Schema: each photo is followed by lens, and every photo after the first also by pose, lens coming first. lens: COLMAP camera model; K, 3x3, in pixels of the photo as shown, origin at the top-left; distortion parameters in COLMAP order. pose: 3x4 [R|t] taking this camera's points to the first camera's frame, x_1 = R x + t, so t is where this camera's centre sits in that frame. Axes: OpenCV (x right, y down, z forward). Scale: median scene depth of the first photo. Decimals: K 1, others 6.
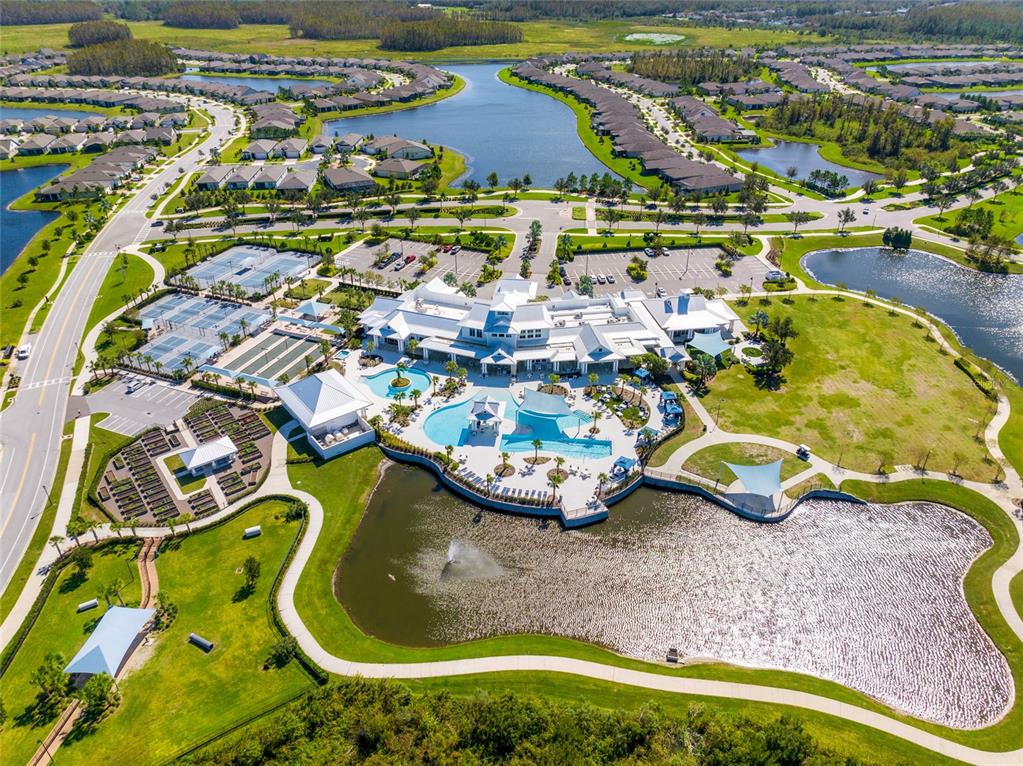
lens RADIAL K [[717.6, 0, 514.5], [0, 717.6, 387.1], [0, 0, 1]] dist [-0.034082, 0.000795]
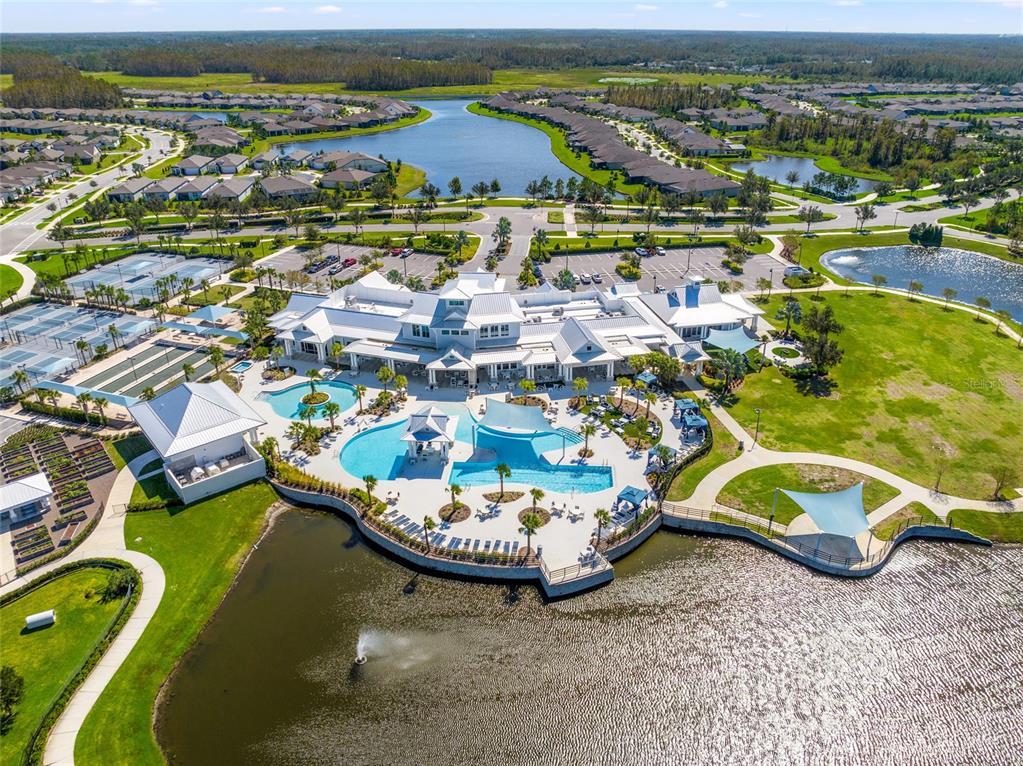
lens RADIAL K [[724.1, 0, 529.3], [0, 724.1, 382.6], [0, 0, 1]] dist [-0.035258, 0.002119]
pose [[0.998621, -0.021679, 0.047818, 0.020338], [0.025873, 0.995702, -0.088922, 0.045075], [-0.045685, 0.090037, 0.994890, 0.249041]]
